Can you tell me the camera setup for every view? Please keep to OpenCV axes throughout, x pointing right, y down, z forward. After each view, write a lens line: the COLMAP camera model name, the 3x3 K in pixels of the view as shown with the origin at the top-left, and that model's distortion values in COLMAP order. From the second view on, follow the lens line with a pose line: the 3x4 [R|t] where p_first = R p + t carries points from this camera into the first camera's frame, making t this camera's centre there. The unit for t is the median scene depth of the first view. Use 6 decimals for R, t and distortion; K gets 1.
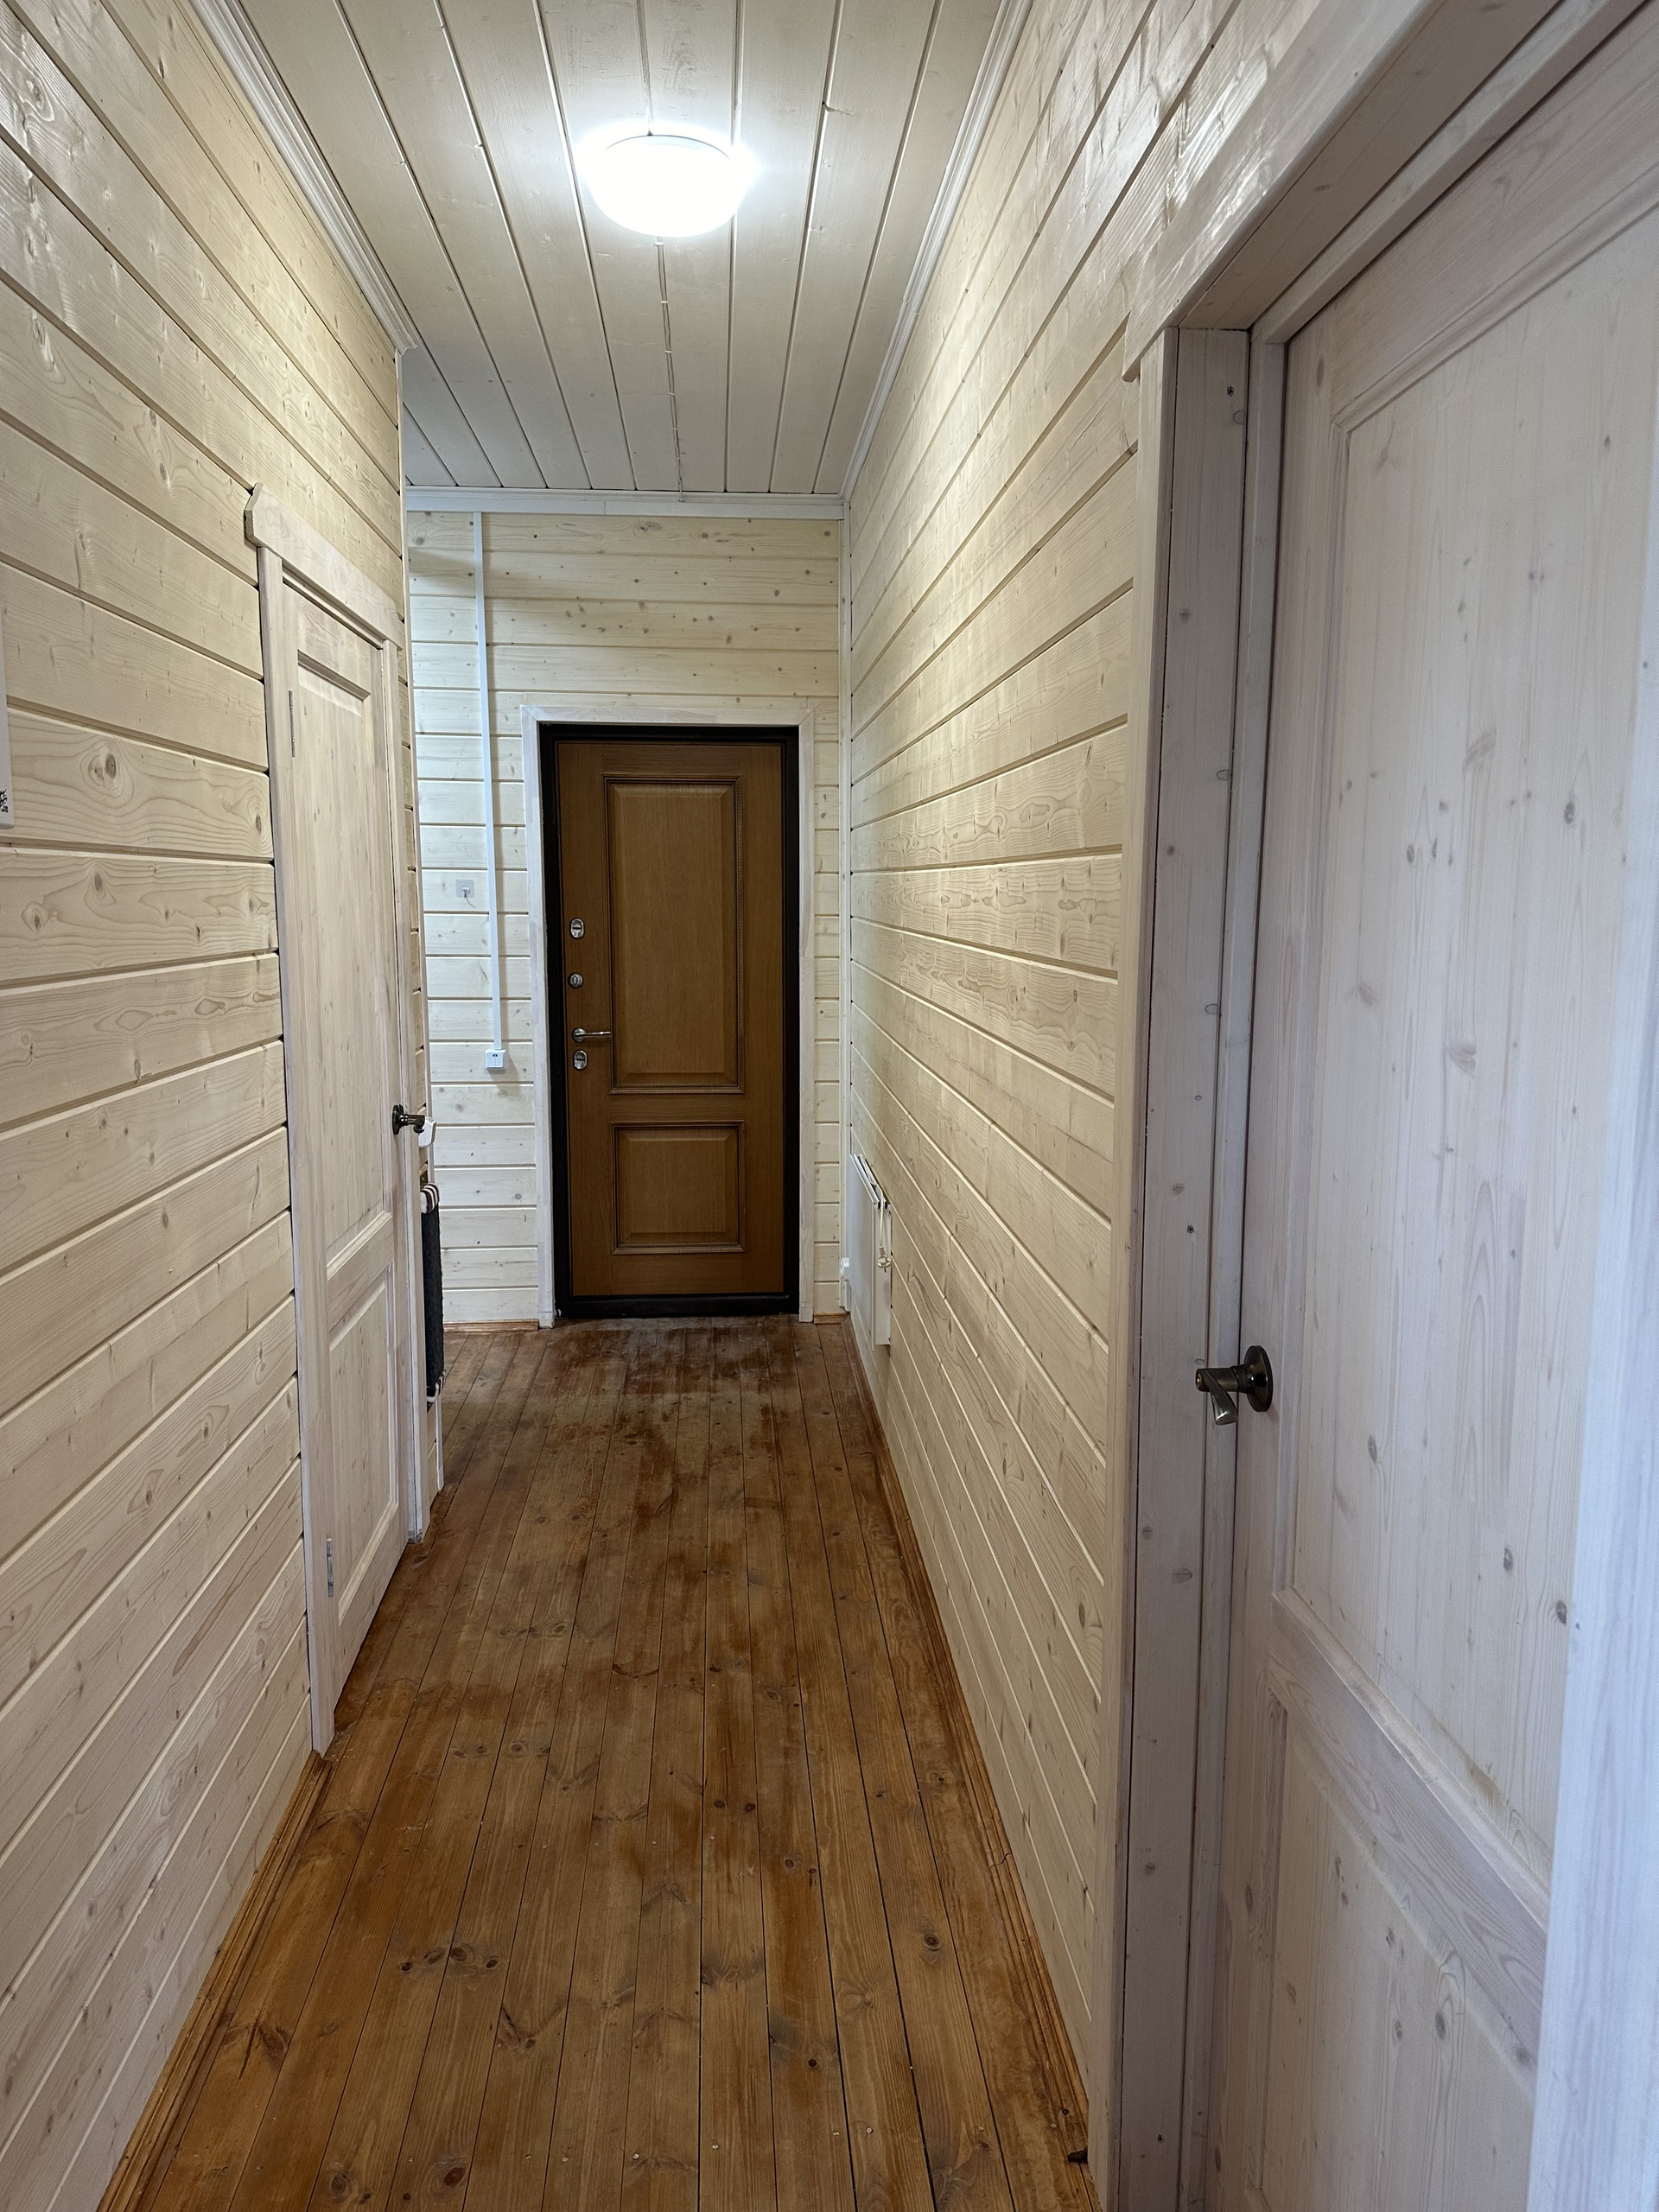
lens RADIAL K [[1538.3, 0, 837.9], [0, 1538.3, 1116.7], [0, 0, 1]] dist [0.097021, -0.001461]
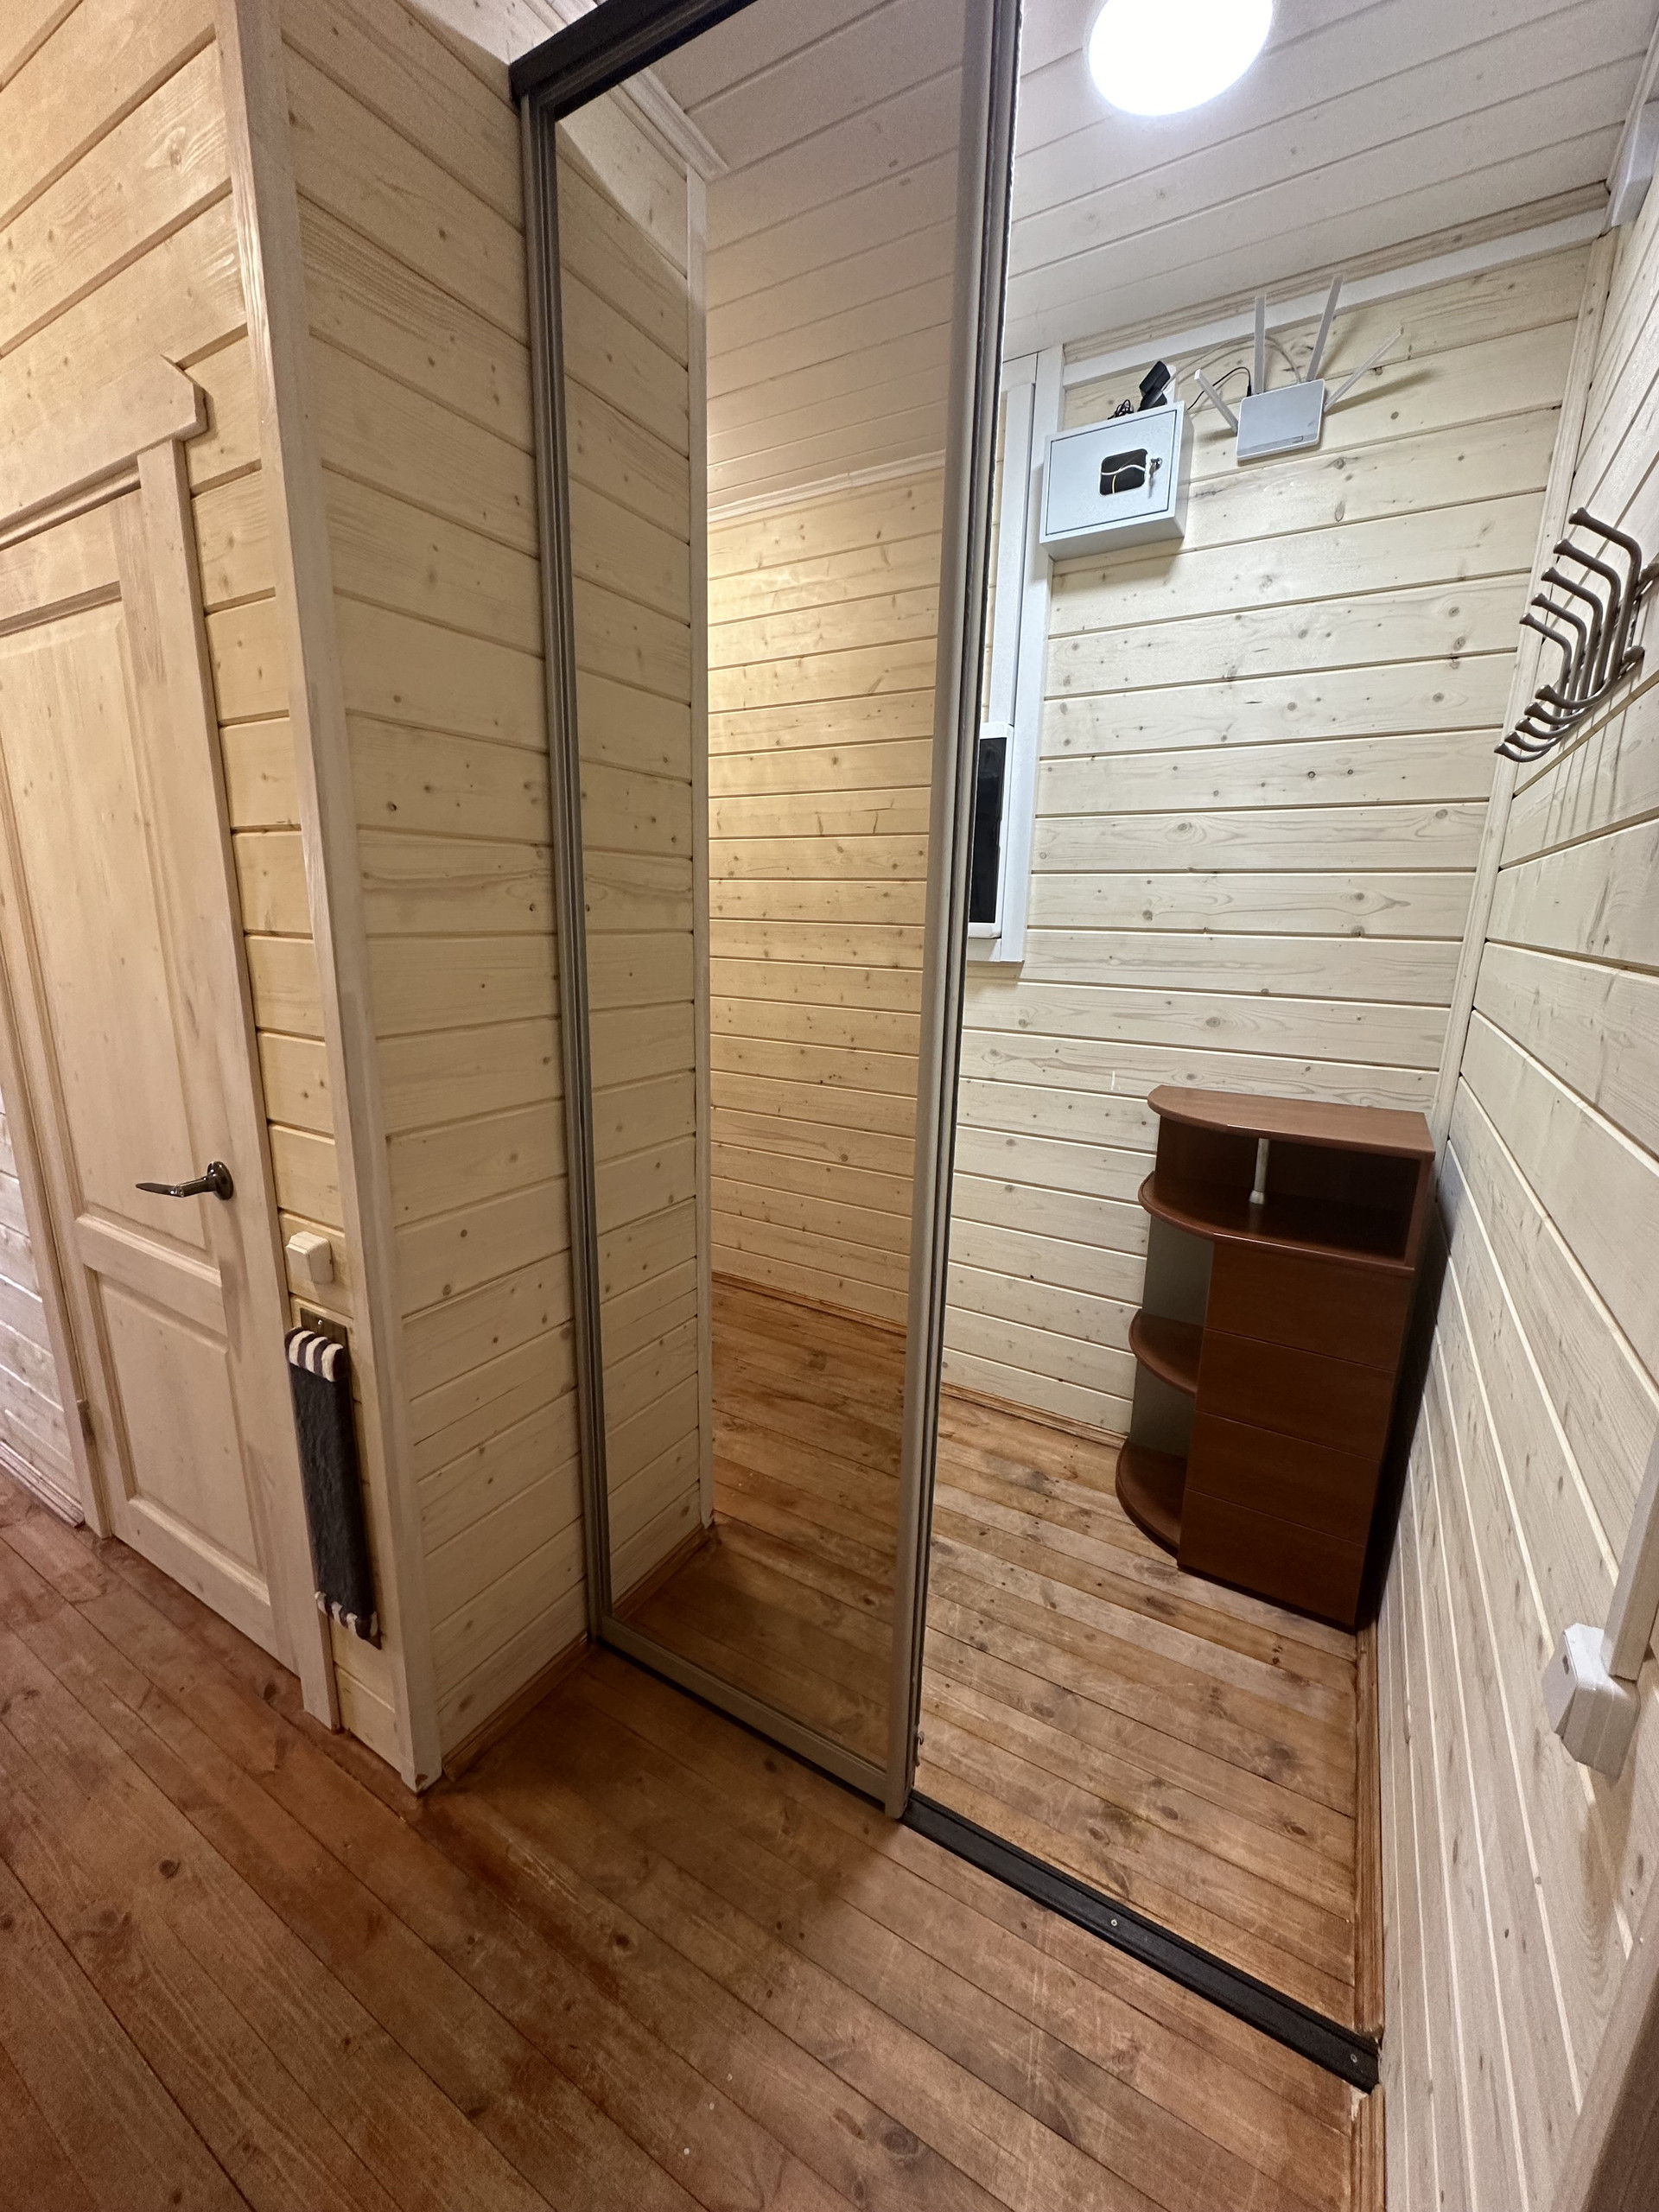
lens RADIAL K [[880.6, 0, 832.8], [0, 880.6, 1106.2], [0, 0, 1]] dist [-0.004618, 0.000961]
pose [[-0.575389, 0.166720, -0.800707, -0.084604], [-0.143663, 0.943179, 0.299622, -0.139325], [0.805163, 0.287431, -0.518744, 1.001401]]
